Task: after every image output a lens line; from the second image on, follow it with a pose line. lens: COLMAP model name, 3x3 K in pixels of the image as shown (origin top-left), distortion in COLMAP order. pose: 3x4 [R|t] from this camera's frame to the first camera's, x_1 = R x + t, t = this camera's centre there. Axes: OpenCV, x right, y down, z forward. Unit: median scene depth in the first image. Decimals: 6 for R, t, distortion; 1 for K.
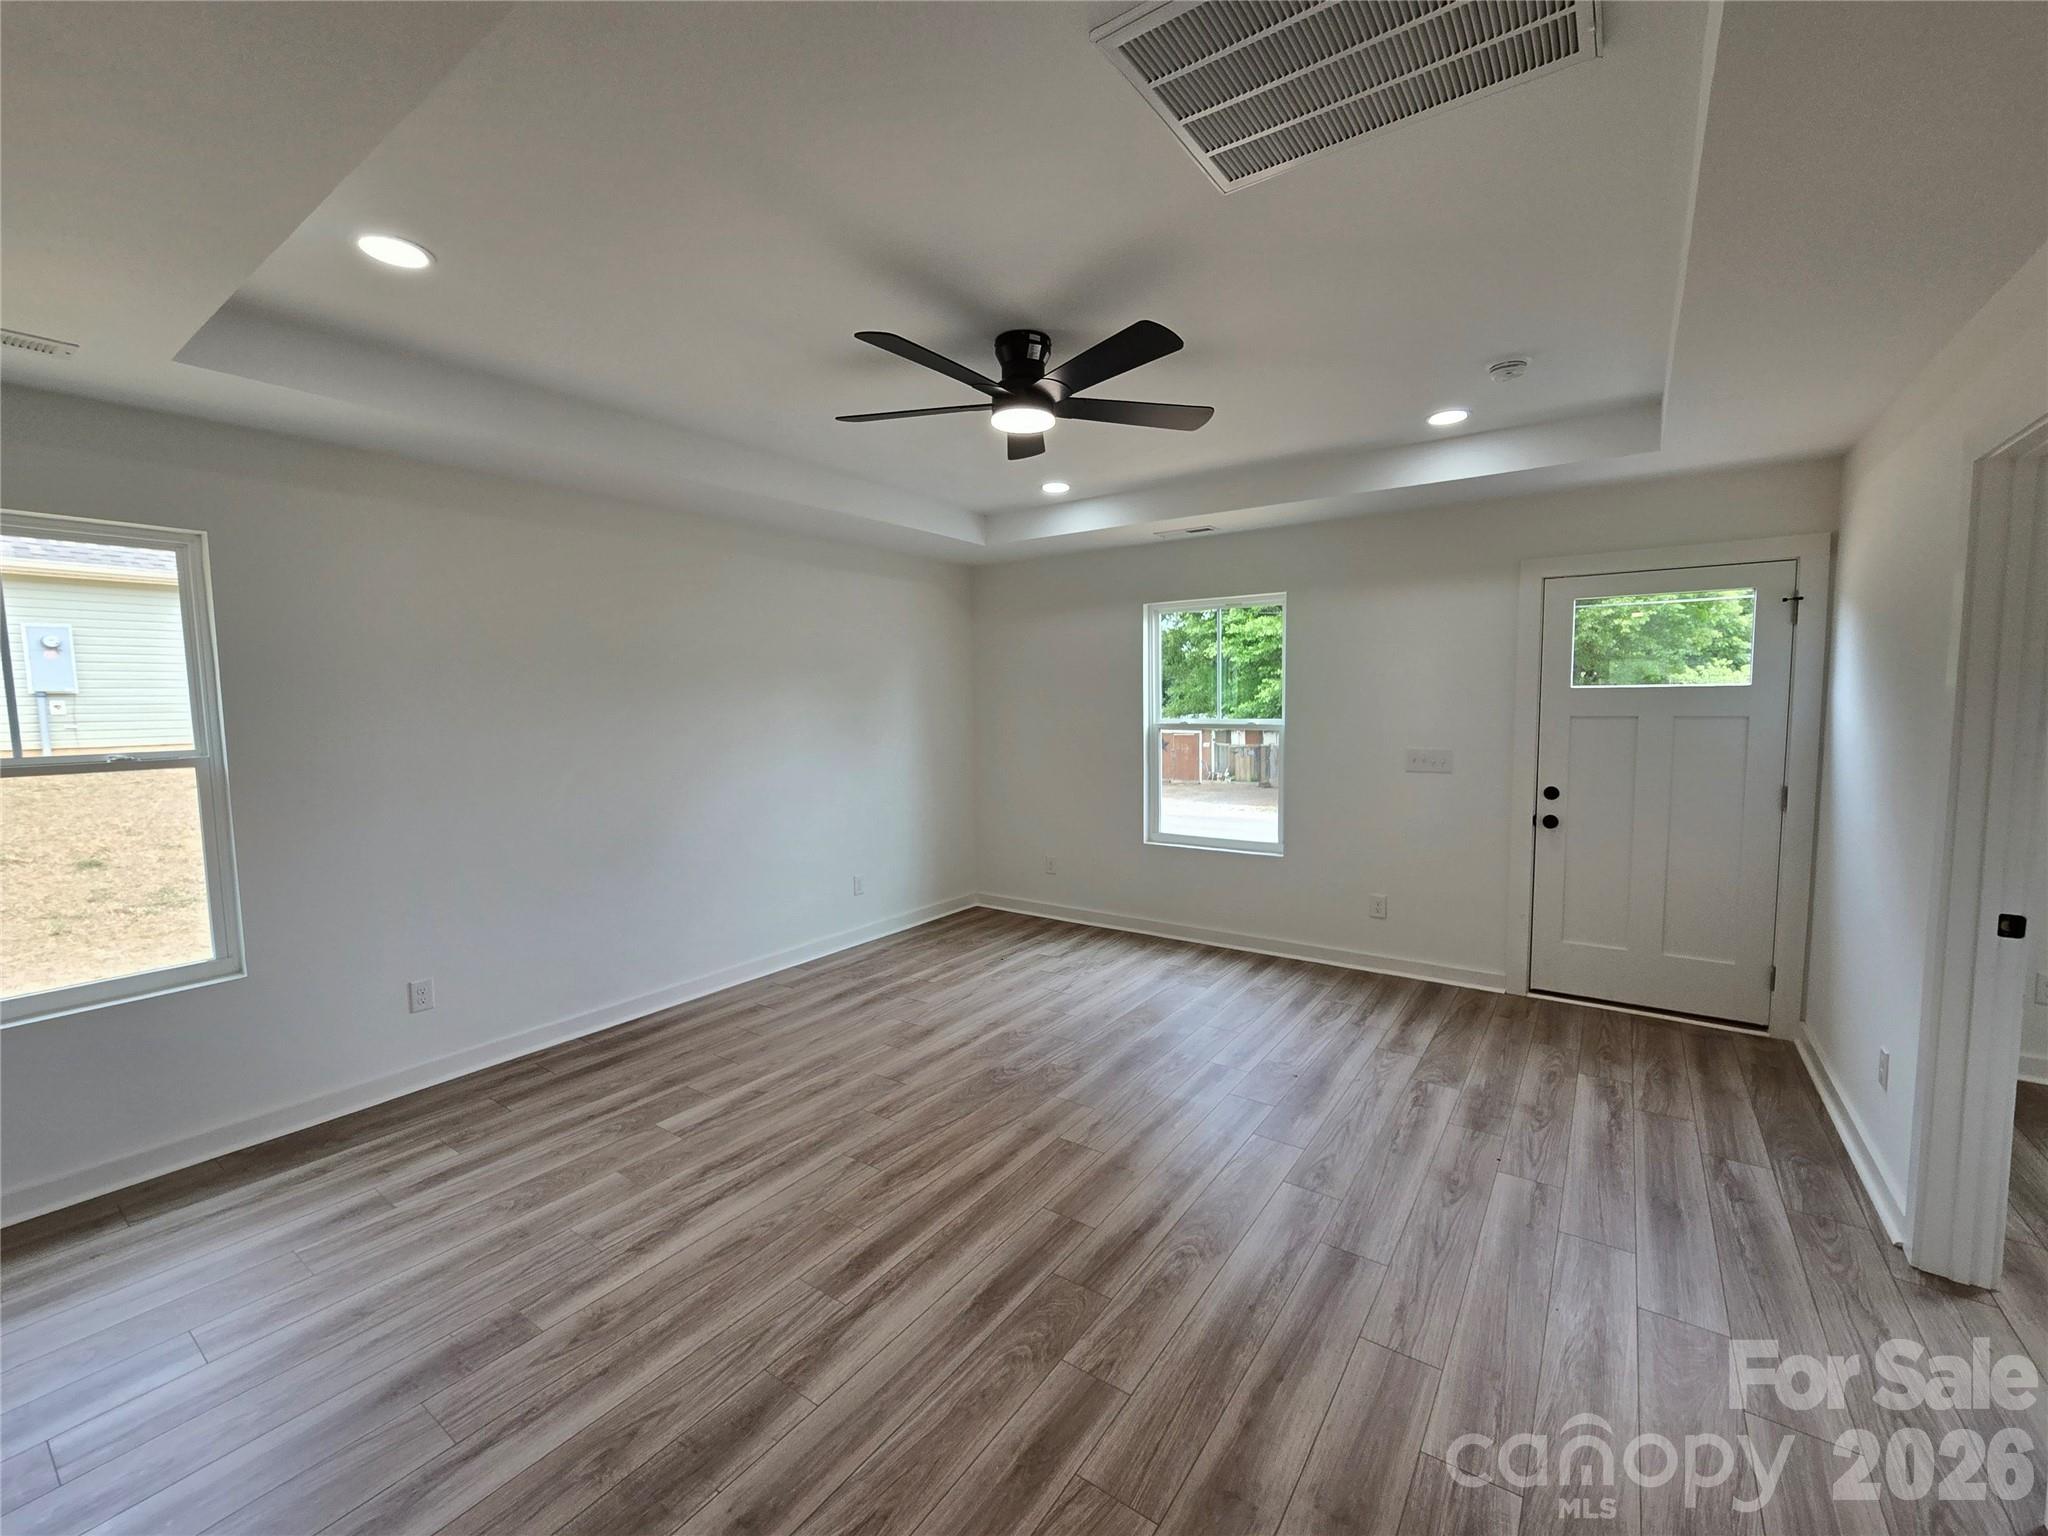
lens RADIAL K [[855.1, 0, 1024.0], [0, 855.1, 768.0], [0, 0, 1]] dist [-0.006347, 0.000059]
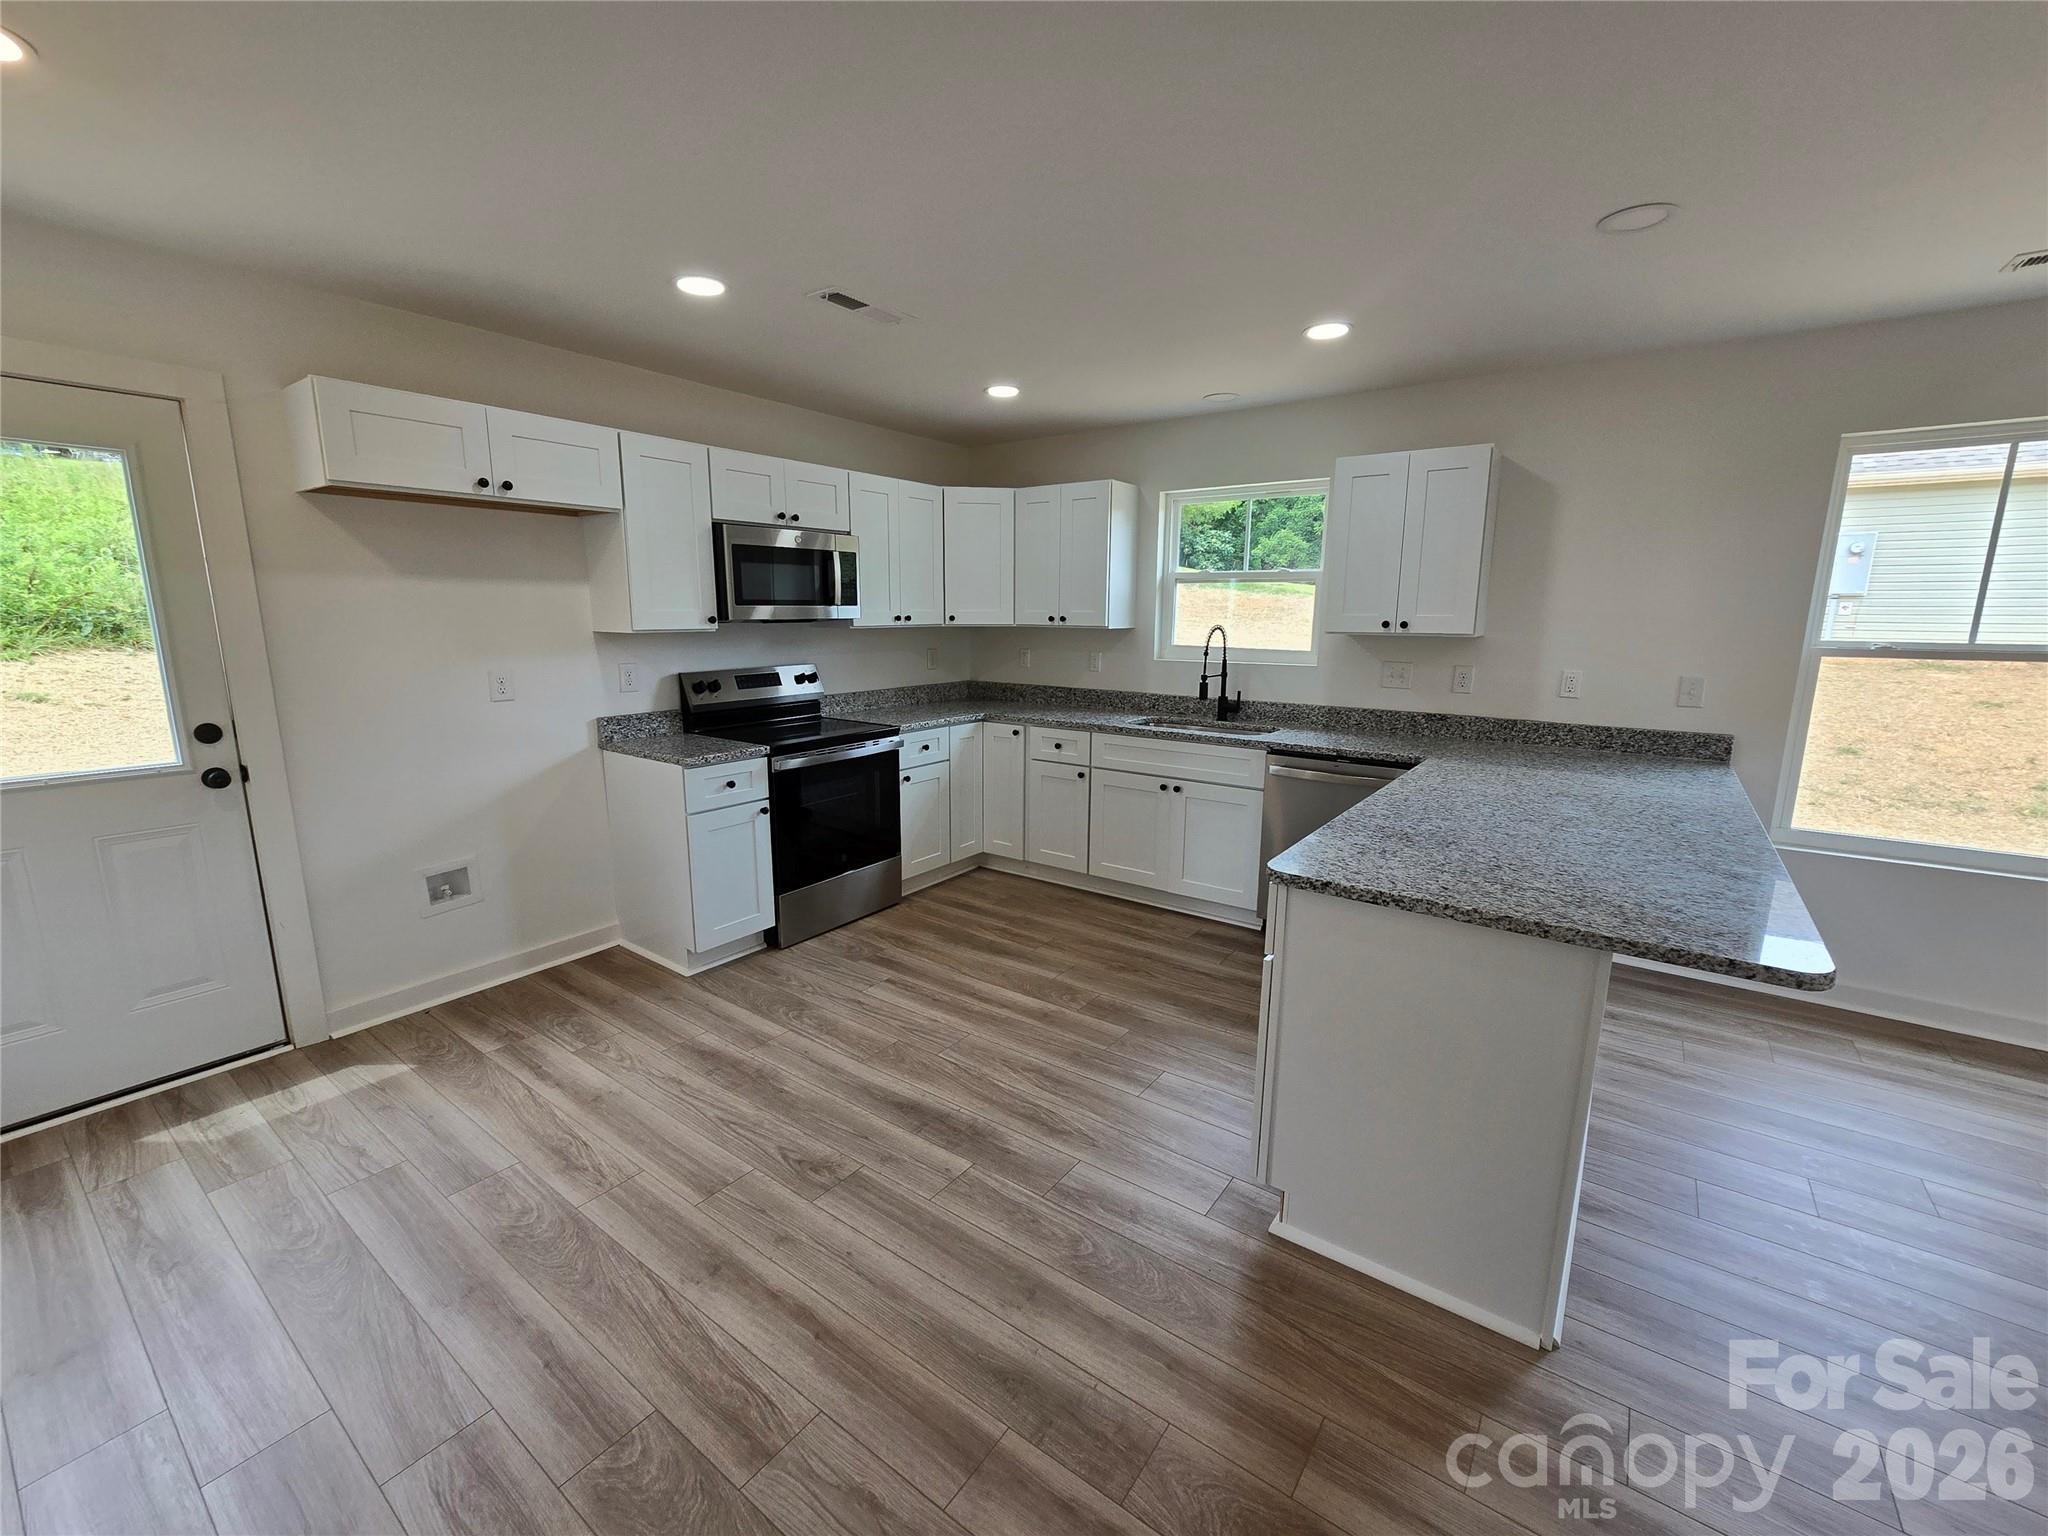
lens RADIAL K [[843.2, 0, 1026.2], [0, 843.2, 770.9], [0, 0, 1]] dist [-0.003180, 0.000328]
pose [[-0.009244, 0.203843, -0.978960, -0.011103], [-0.089919, 0.974866, 0.203840, 0.028700], [0.995906, 0.089912, 0.009318, -0.212682]]
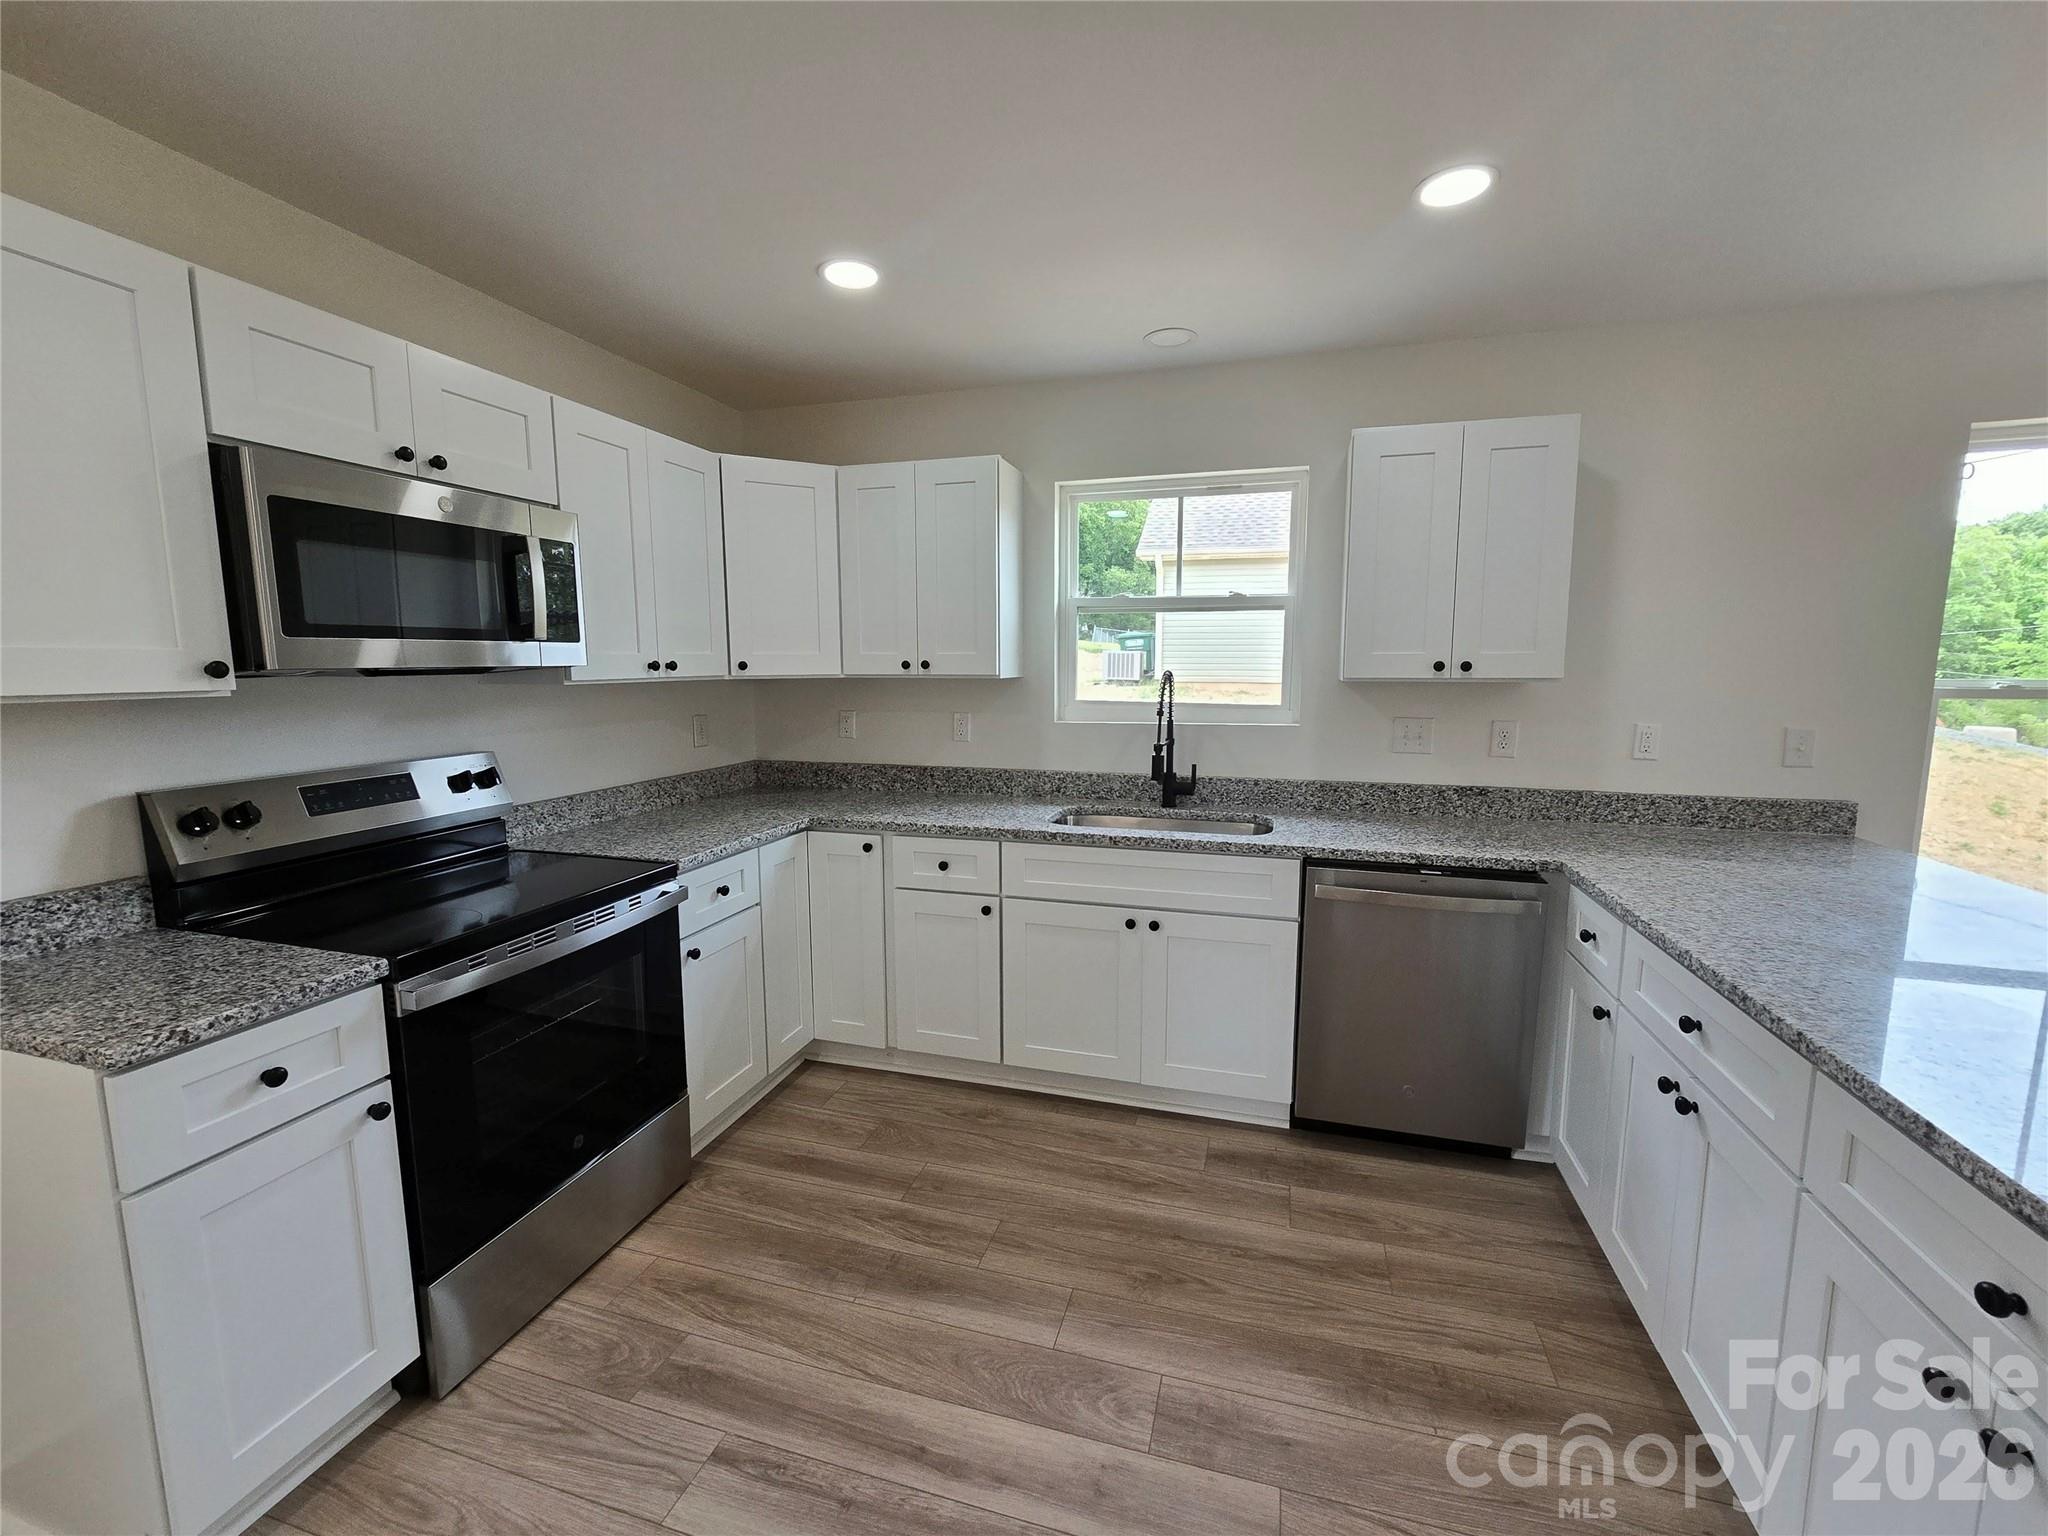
lens RADIAL K [[843.2, 0, 1026.2], [0, 843.2, 770.9], [0, 0, 1]] dist [-0.003180, 0.000328]
pose [[0.324334, 0.136567, -0.936032, -0.518018], [-0.083095, 0.989812, 0.115621, 0.060823], [0.942286, 0.040279, 0.332378, -0.354271]]
